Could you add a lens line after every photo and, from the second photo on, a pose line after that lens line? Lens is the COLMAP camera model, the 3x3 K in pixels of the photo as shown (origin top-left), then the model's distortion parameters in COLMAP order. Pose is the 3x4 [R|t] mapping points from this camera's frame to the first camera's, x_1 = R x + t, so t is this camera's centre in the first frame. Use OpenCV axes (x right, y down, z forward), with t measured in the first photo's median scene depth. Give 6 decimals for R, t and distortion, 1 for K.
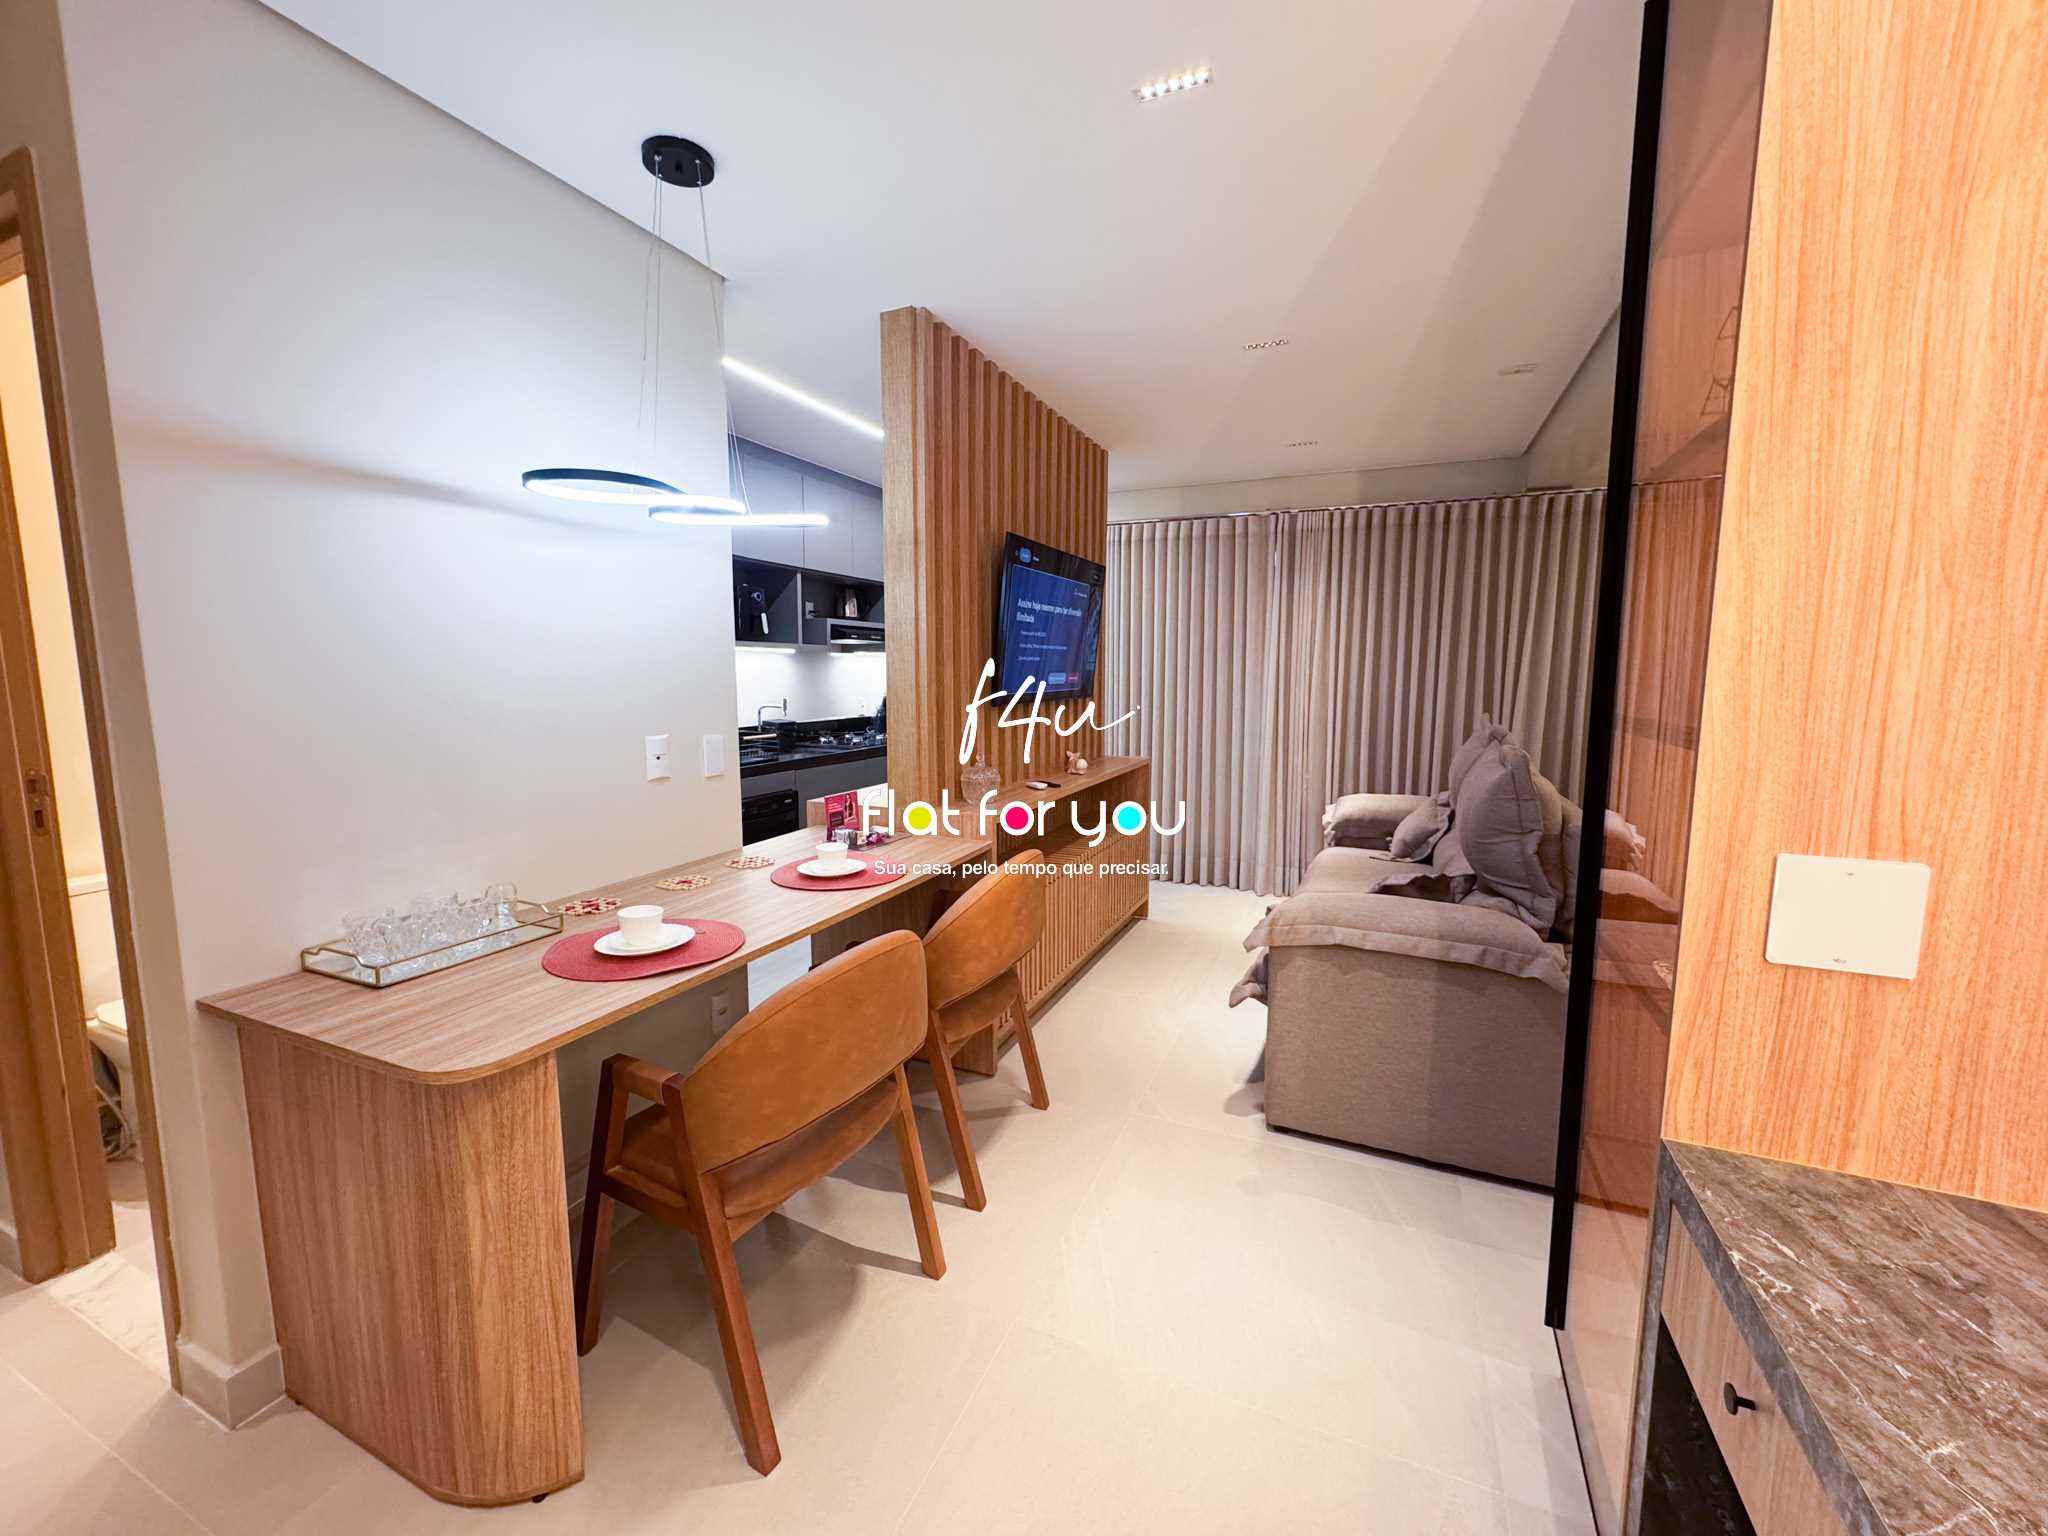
lens RADIAL K [[821.3, 0, 1026.6], [0, 821.3, 770.0], [0, 0, 1]] dist [0.005861, 0.000245]
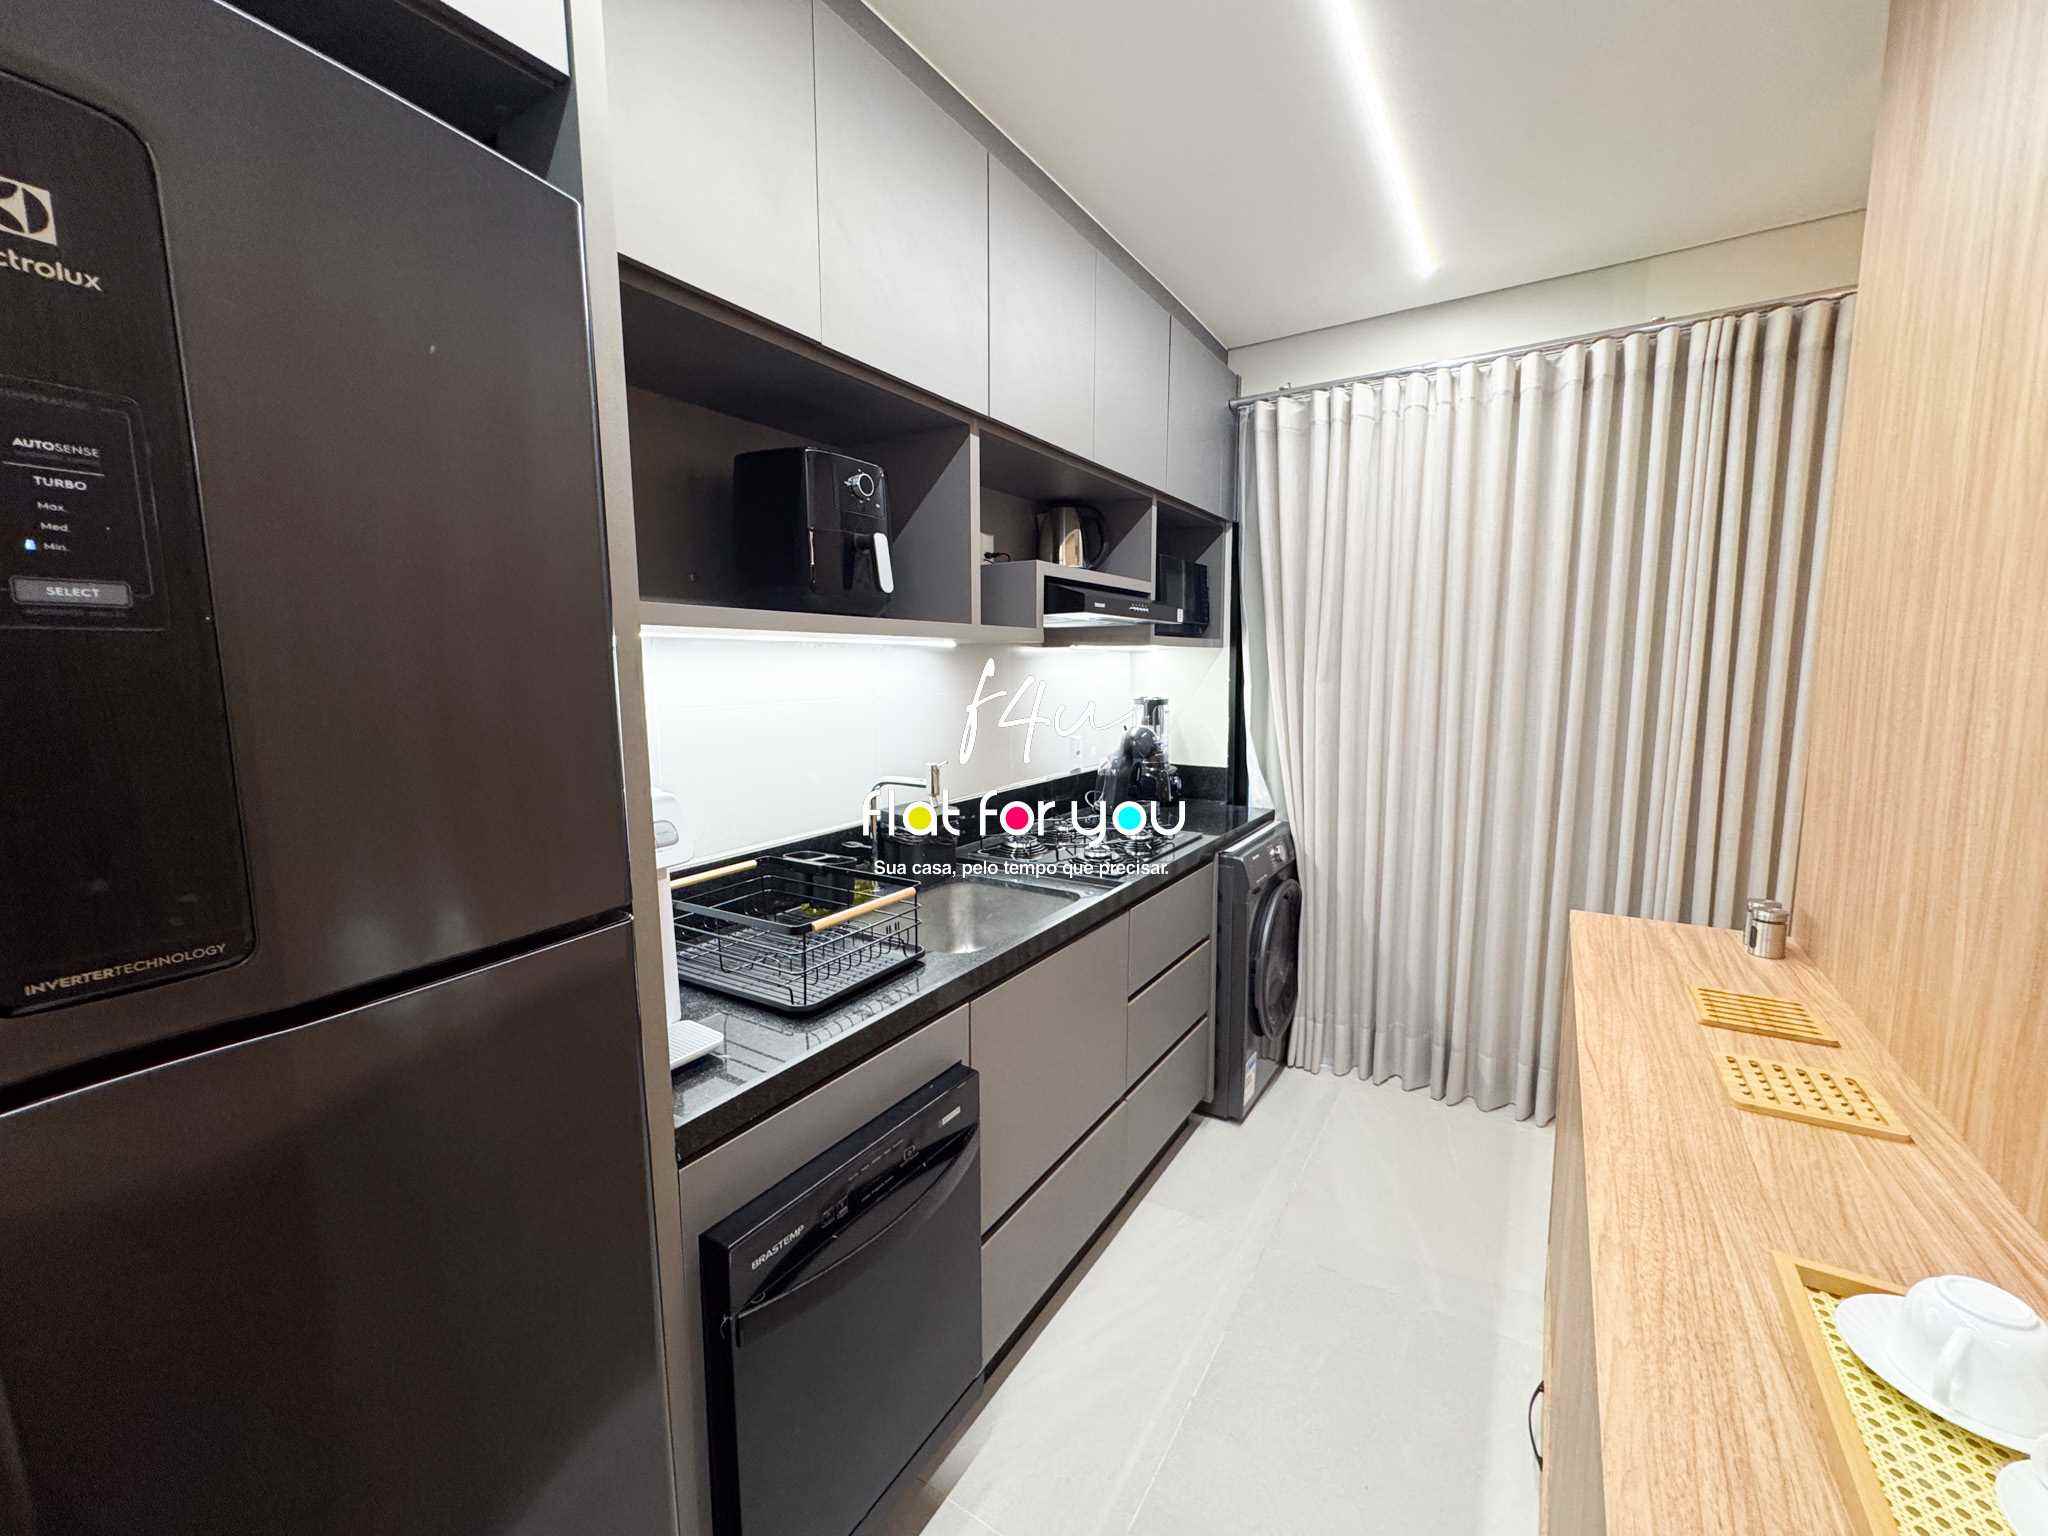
lens RADIAL K [[821.3, 0, 1018.7], [0, 821.3, 762.0], [0, 0, 1]] dist [0.005861, 0.000245]
pose [[0.987251, 0.001994, -0.159156, -0.605596], [-0.002443, 0.999994, -0.002621, -0.274742], [0.159150, 0.002976, 0.987250, 1.949820]]
